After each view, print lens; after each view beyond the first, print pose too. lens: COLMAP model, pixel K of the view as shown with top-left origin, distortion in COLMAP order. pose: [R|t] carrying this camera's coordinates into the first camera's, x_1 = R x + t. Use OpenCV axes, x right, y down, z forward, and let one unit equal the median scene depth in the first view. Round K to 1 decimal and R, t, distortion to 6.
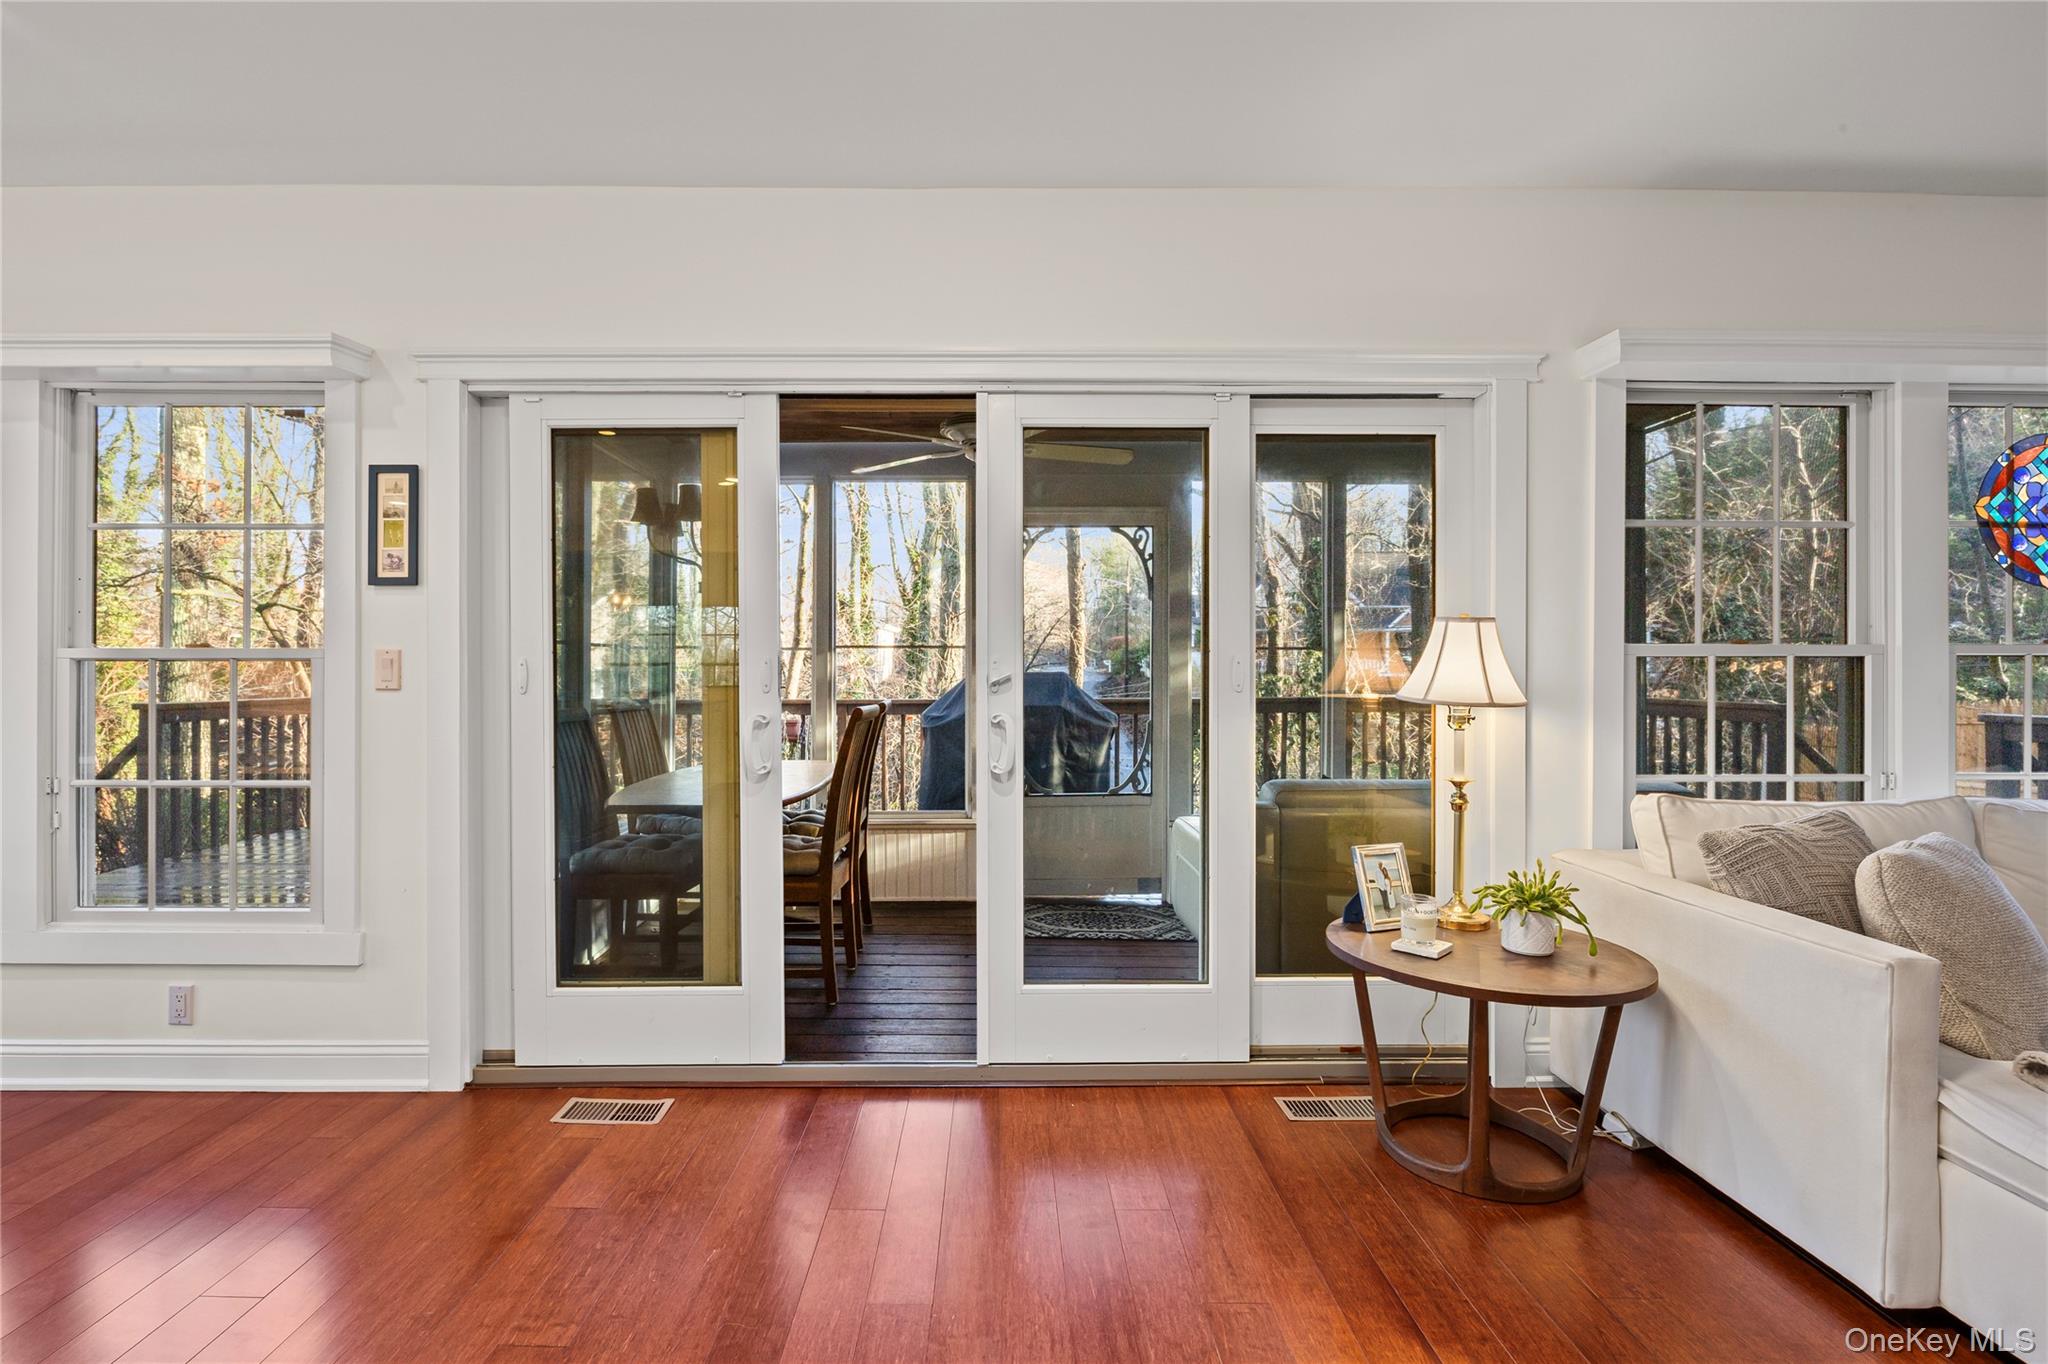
lens RADIAL K [[906.1, 0, 1022.5], [0, 906.1, 677.1], [0, 0, 1]] dist [-0.013275, 0.000827]
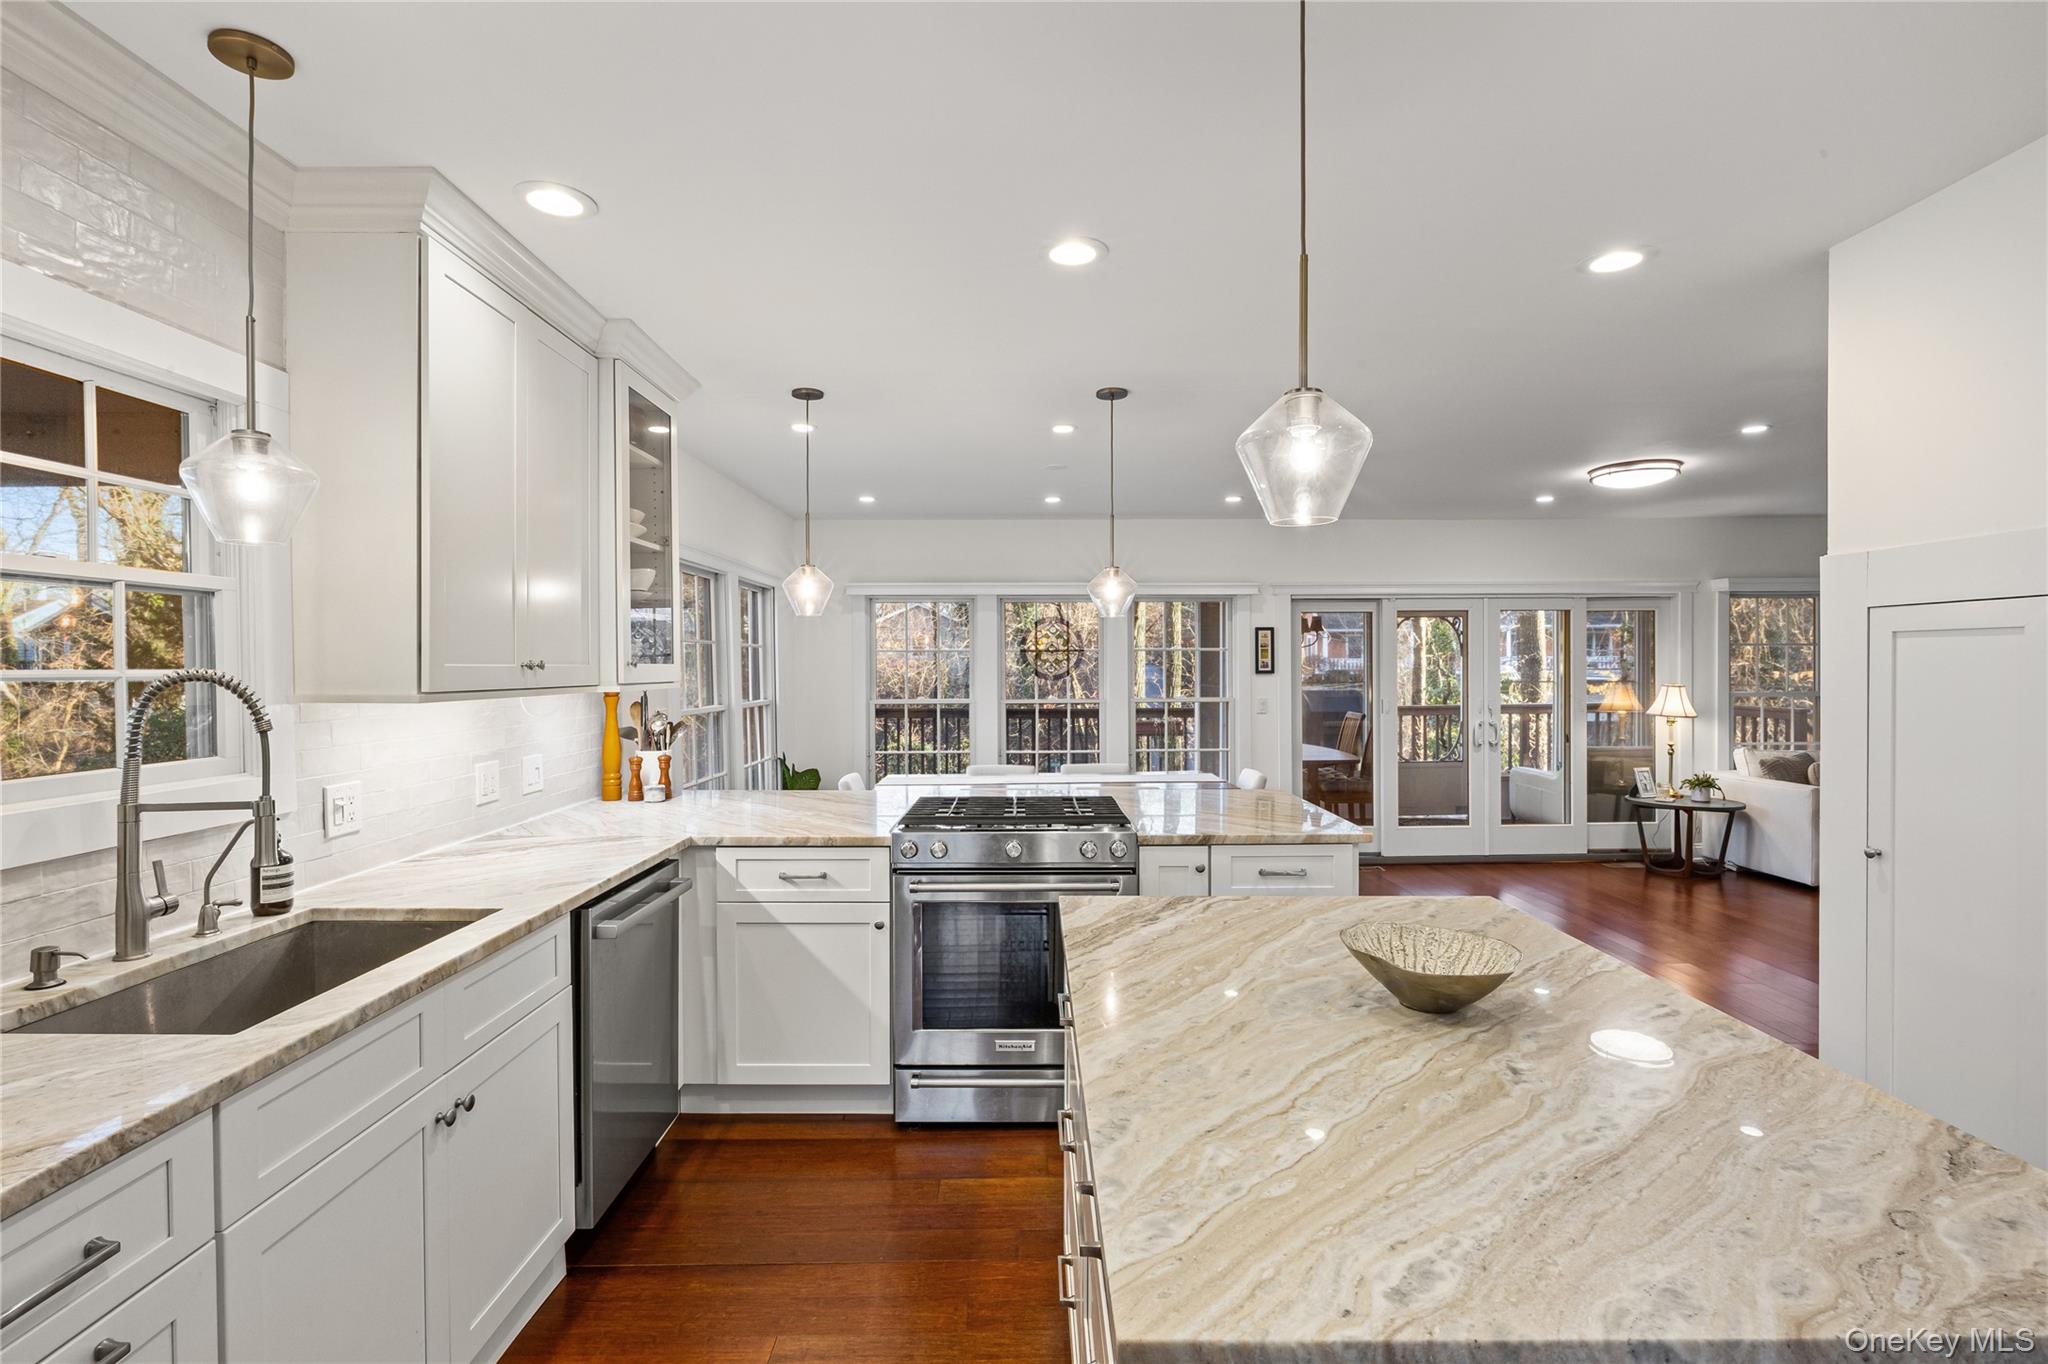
lens RADIAL K [[972.8, 0, 1032.7], [0, 972.8, 669.9], [0, 0, 1]] dist [-0.012637, 0.001178]
pose [[0.999929, -0.006566, 0.009929, -1.398251], [0.006576, 0.999978, -0.000971, -0.113398], [-0.009923, 0.001037, 0.999950, -1.808581]]
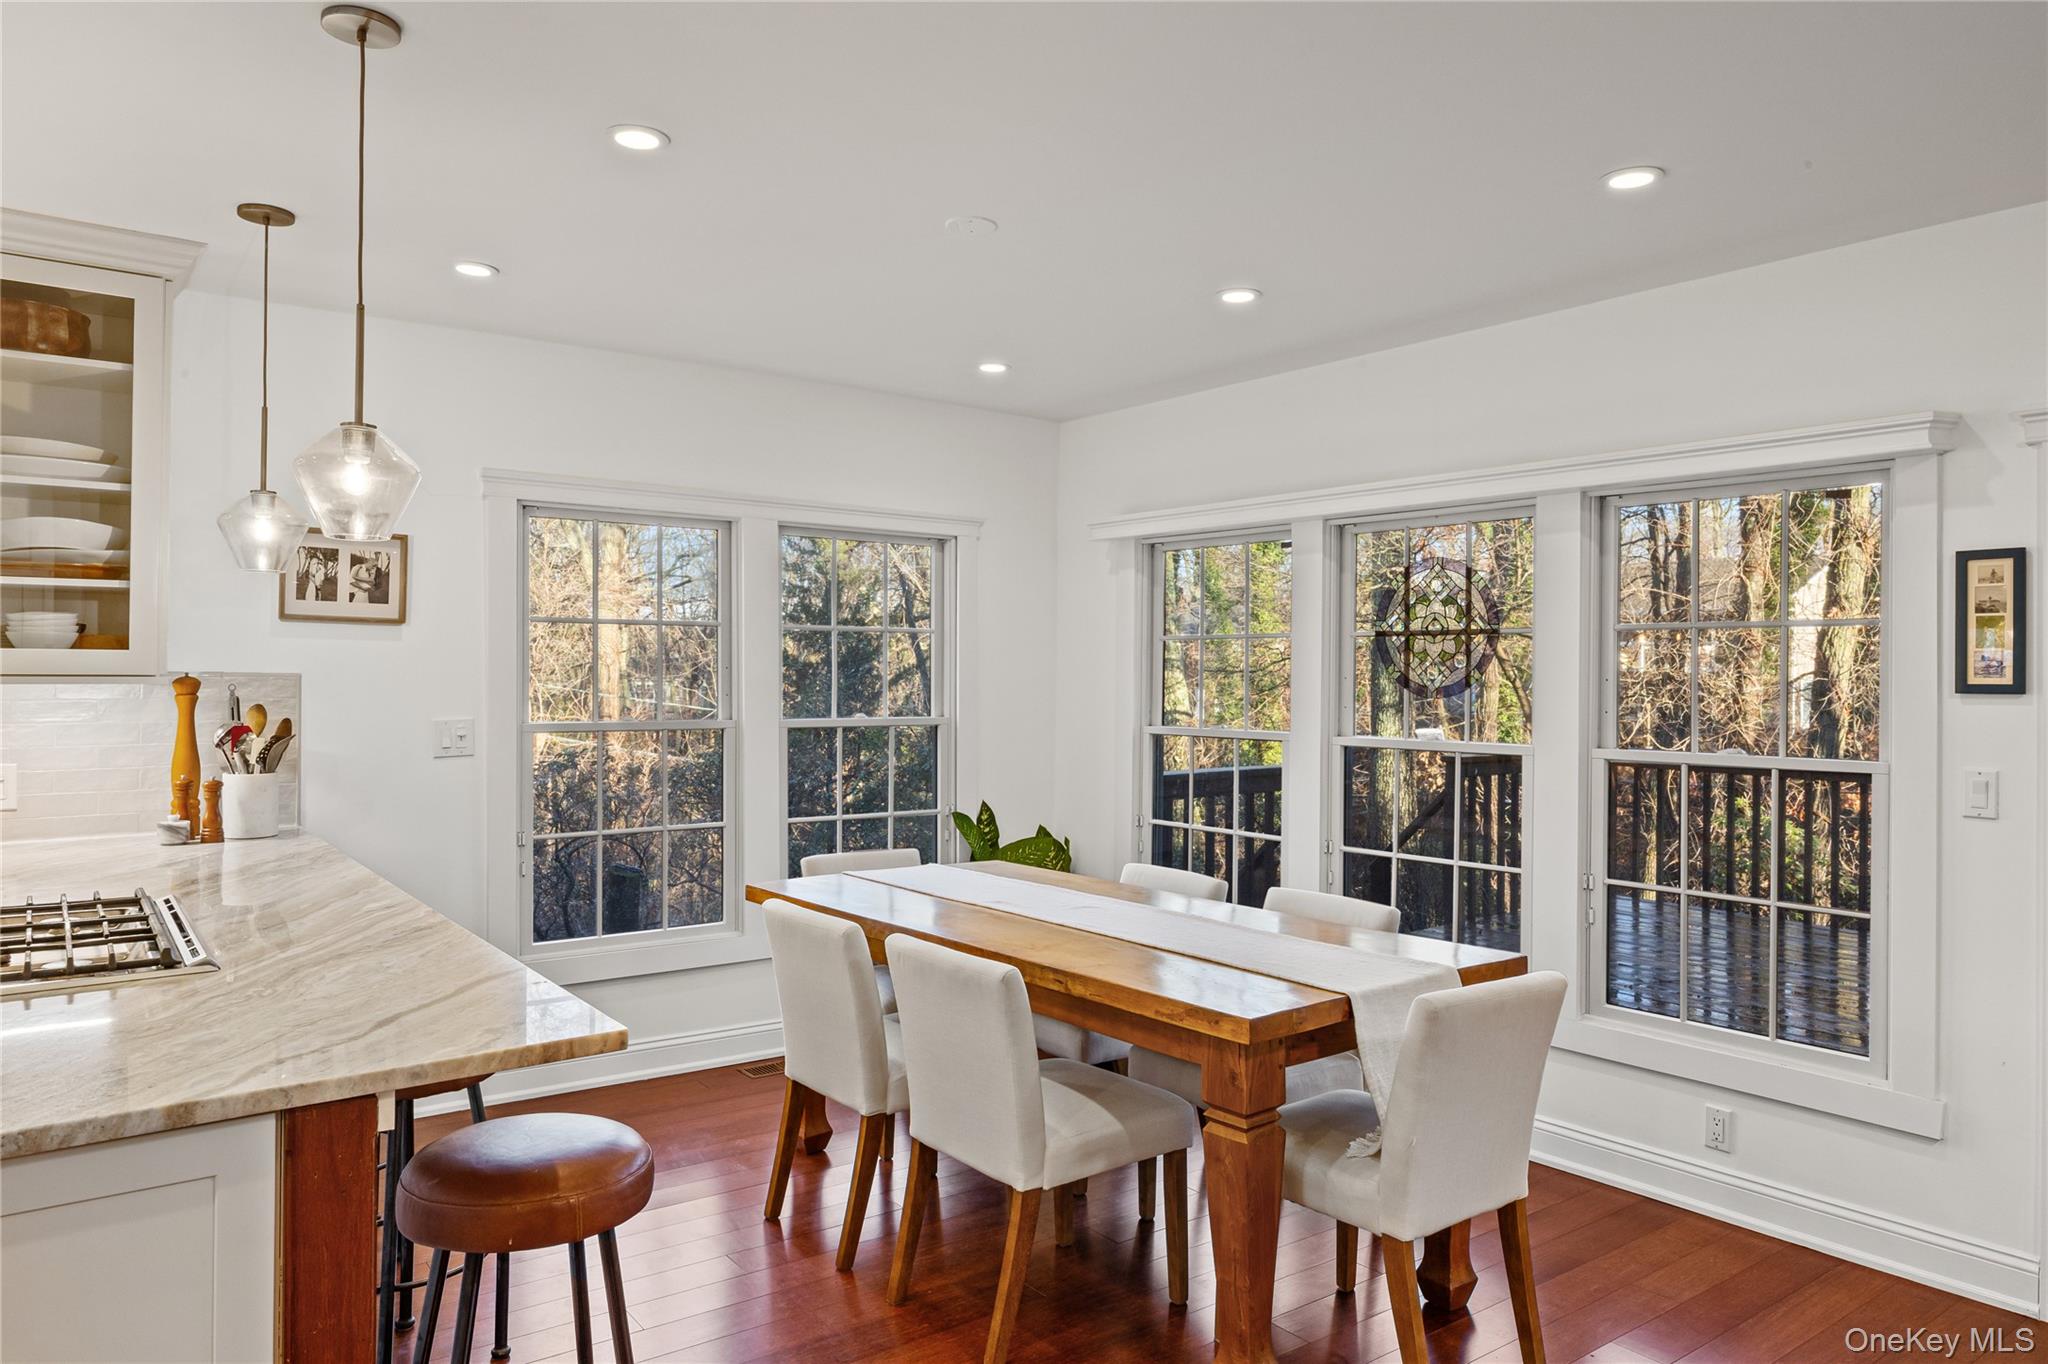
lens RADIAL K [[1335.0, 0, 1023.5], [0, 1335.0, 650.4], [0, 0, 1]] dist [0.008256, -0.009766]
pose [[0.596999, -0.010679, -0.802171, -0.239465], [-0.009818, 0.999739, -0.020615, -0.107526], [0.802182, 0.020183, 0.596738, -0.457850]]
